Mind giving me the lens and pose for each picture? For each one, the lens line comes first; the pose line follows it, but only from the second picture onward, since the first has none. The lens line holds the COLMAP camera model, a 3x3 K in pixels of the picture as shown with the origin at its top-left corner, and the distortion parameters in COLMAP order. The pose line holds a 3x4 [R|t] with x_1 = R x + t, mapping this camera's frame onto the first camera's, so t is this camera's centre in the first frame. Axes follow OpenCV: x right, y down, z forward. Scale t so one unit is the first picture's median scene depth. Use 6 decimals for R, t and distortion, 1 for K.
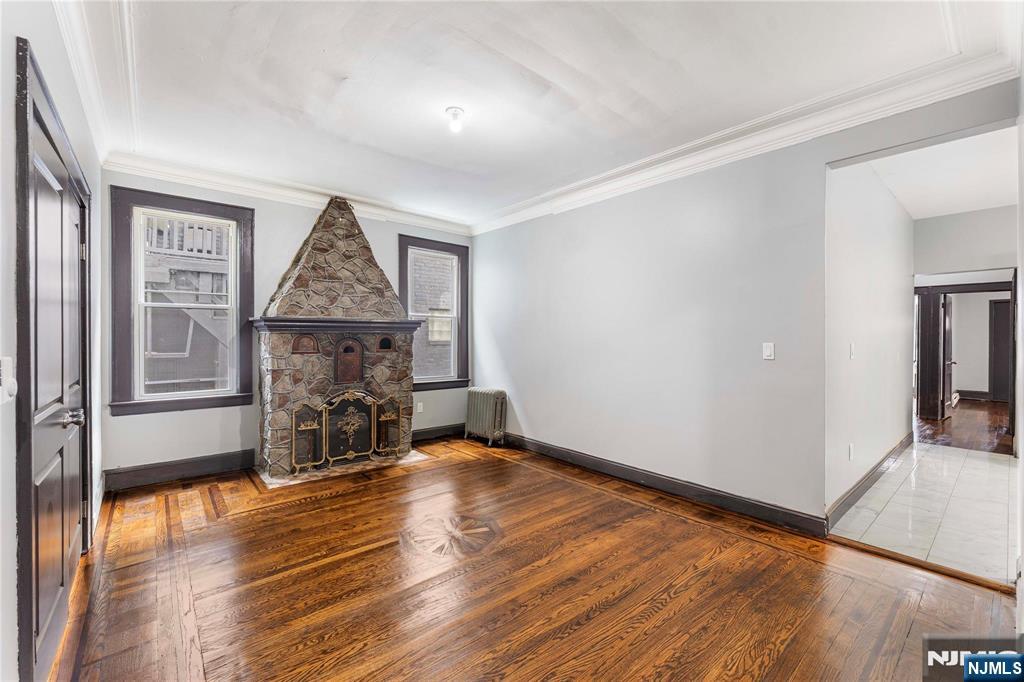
lens RADIAL K [[421.7, 0, 508.5], [0, 421.7, 340.0], [0, 0, 1]] dist [-0.000826, 0.000043]
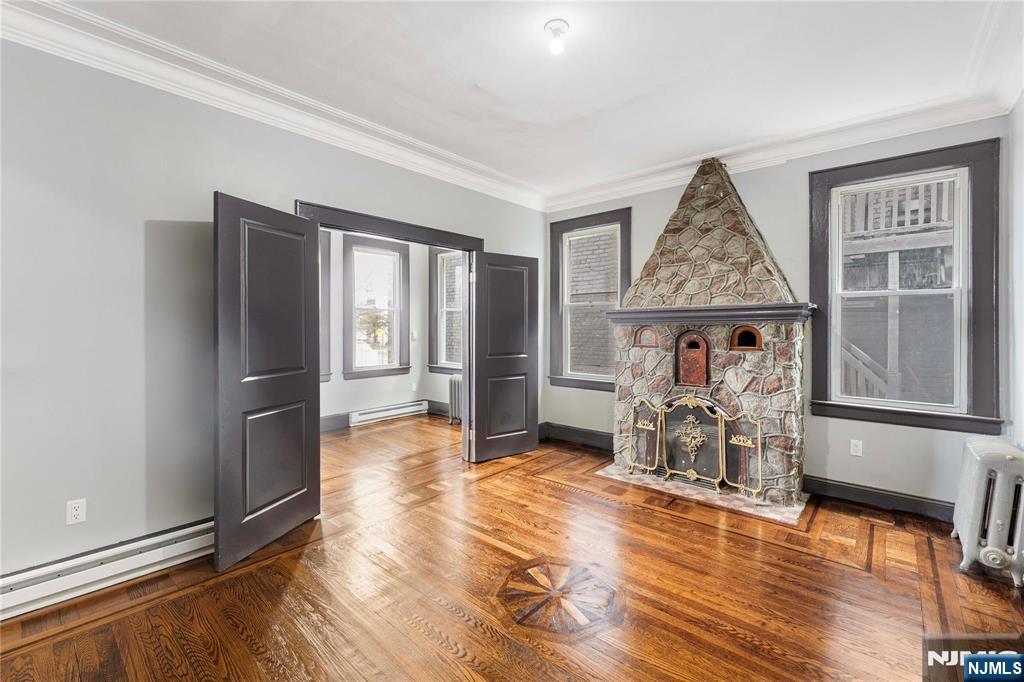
lens RADIAL K [[434.8, 0, 510.3], [0, 434.8, 328.9], [0, 0, 1]] dist [-0.000595, -0.000076]
pose [[0.155642, -0.001416, -0.987813, 0.407114], [-0.007603, 0.999968, -0.002631, -0.003440], [0.987784, 0.007920, 0.155626, 0.529200]]
